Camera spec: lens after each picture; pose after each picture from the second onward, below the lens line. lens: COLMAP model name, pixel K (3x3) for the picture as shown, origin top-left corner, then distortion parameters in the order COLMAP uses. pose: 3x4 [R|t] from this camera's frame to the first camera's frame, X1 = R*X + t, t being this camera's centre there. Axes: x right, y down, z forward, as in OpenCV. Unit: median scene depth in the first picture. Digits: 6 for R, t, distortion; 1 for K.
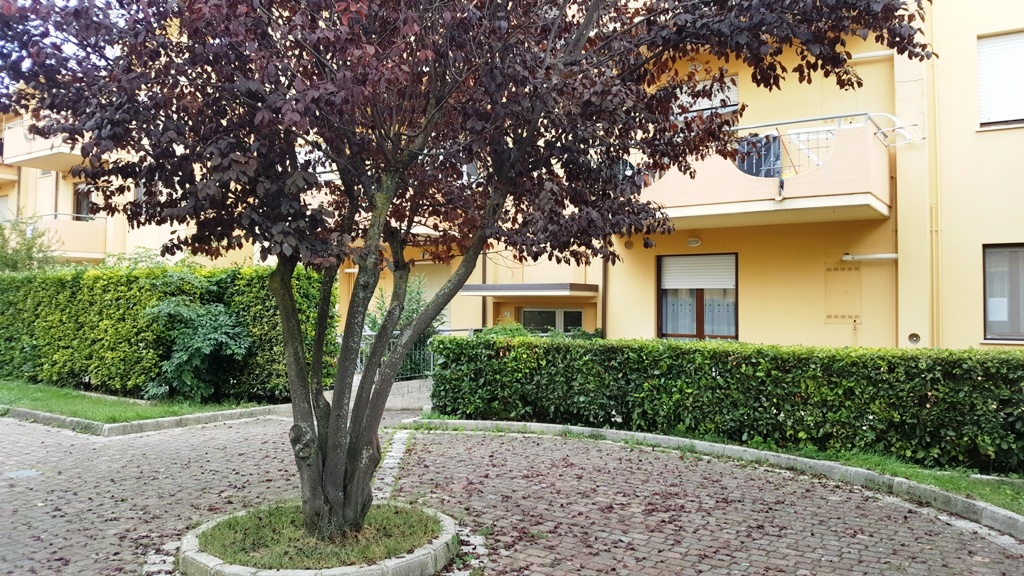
lens RADIAL K [[755.9, 0, 512.8], [0, 755.9, 301.2], [0, 0, 1]] dist [0.115768, -0.280734]
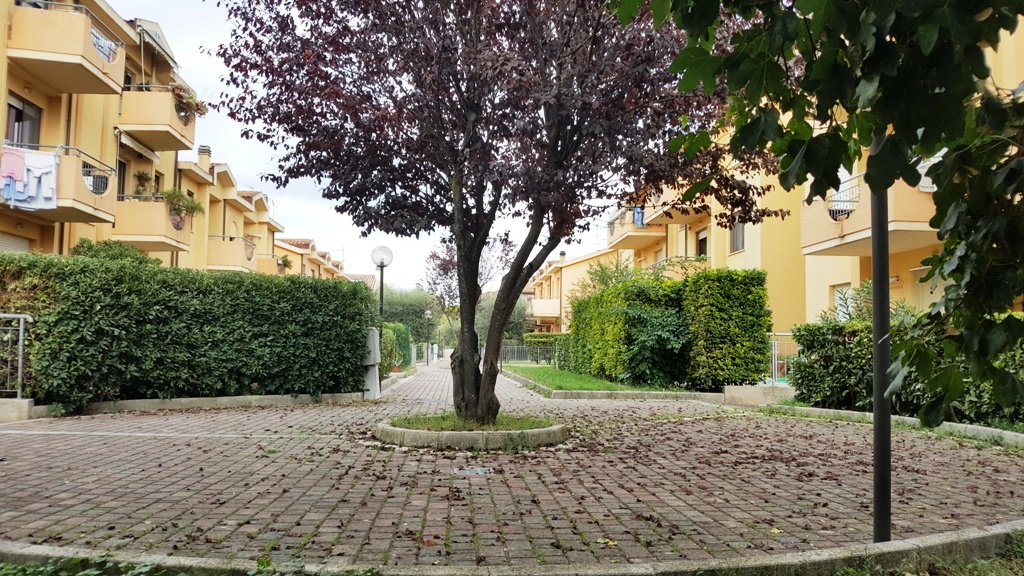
lens RADIAL K [[755.9, 0, 512.8], [0, 755.9, 301.2], [0, 0, 1]] dist [0.115768, -0.280734]
pose [[0.606924, -0.052852, -0.793000, 0.487532], [0.000615, 0.997817, -0.066032, 0.084901], [0.794759, 0.039589, 0.605632, 0.092907]]
